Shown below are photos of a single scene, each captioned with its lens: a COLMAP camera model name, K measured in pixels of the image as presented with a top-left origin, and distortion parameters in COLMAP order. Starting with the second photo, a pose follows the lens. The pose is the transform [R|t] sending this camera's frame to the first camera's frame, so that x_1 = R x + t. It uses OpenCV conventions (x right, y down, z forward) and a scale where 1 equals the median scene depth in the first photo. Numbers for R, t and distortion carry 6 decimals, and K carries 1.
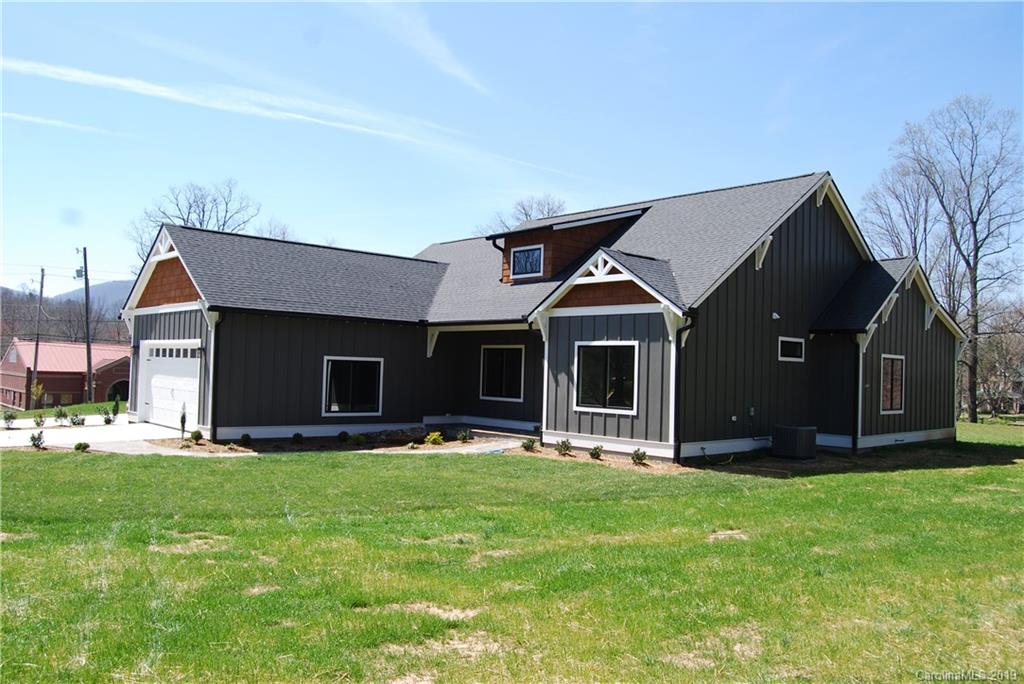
lens RADIAL K [[806.7, 0, 512.0], [0, 806.7, 342.0], [0, 0, 1]] dist [-0.092428, 0.034219]
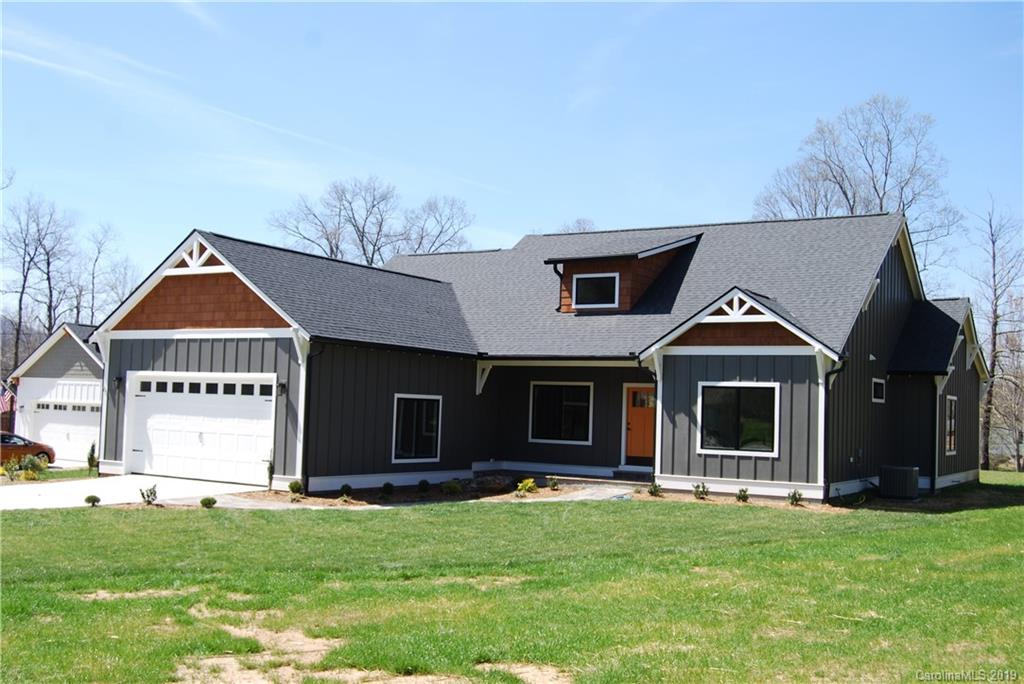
lens RADIAL K [[1092.9, 0, 512.0], [0, 1092.9, 342.0], [0, 0, 1]] dist [-0.013539, -0.333884]
pose [[0.963278, 0.019639, 0.267787, -0.470002], [-0.014185, 0.999651, -0.022287, -0.015009], [-0.268131, 0.017670, 0.963220, -0.191266]]
